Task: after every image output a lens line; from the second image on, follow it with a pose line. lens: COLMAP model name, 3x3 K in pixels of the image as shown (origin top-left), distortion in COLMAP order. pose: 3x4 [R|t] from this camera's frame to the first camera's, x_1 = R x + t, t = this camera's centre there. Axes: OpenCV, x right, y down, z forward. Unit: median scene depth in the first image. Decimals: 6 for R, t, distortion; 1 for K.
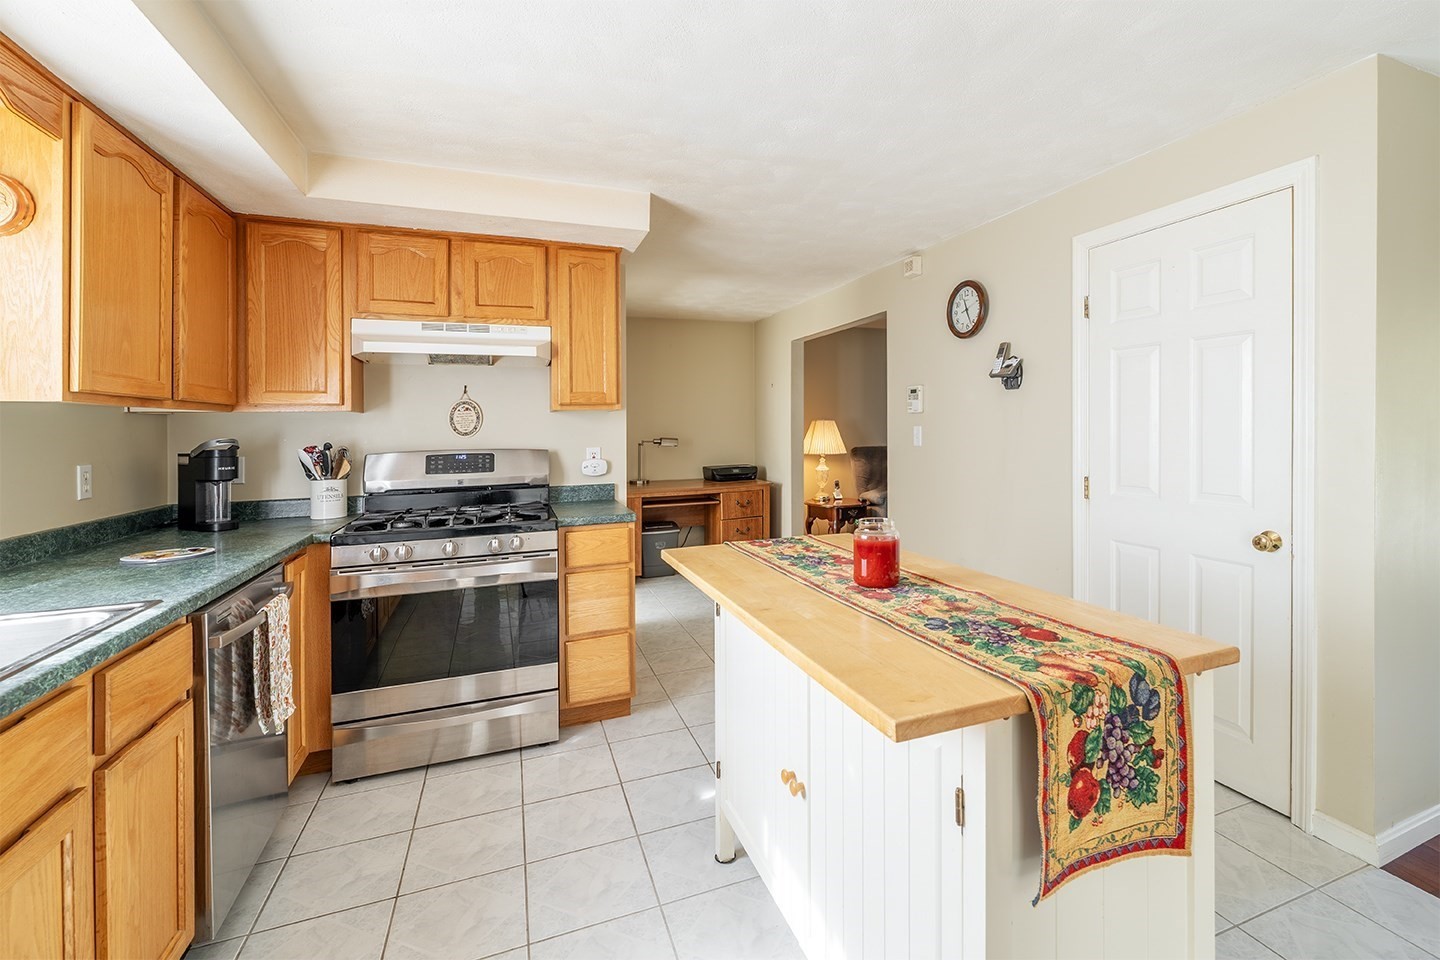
lens RADIAL K [[614.1, 0, 723.8], [0, 614.1, 422.0], [0, 0, 1]] dist [-0.001688, -0.000497]
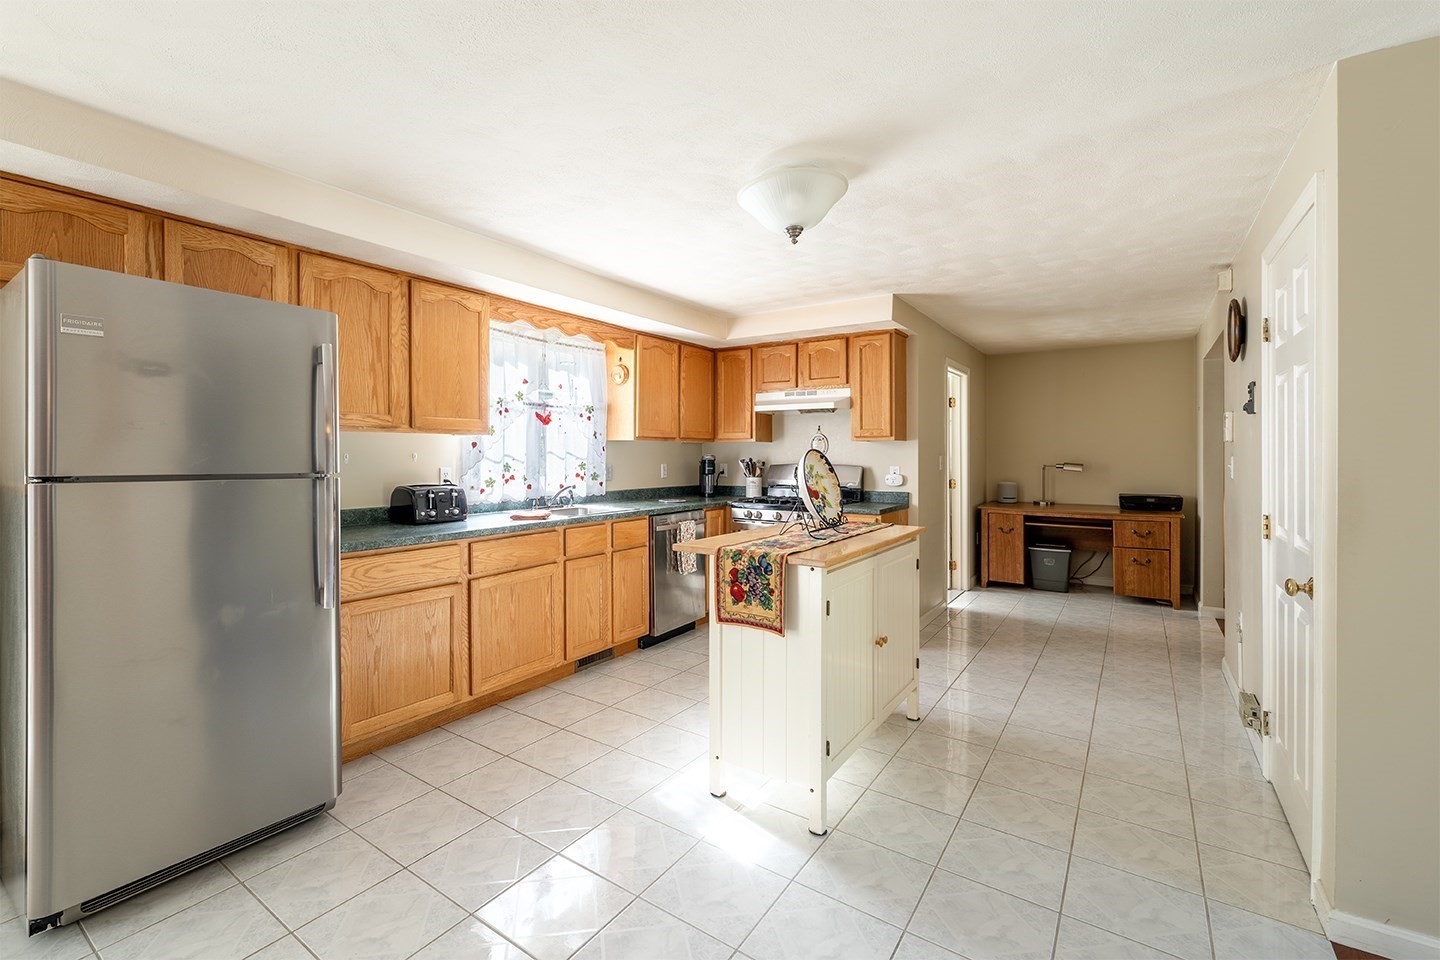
lens RADIAL K [[599.2, 0, 724.0], [0, 599.2, 451.5], [0, 0, 1]] dist [0.000045, -0.000139]
pose [[0.589226, 0.015751, -0.807815, 0.915522], [-0.005948, 0.999867, 0.015158, -0.015778], [0.807946, -0.004126, 0.589242, -0.200686]]
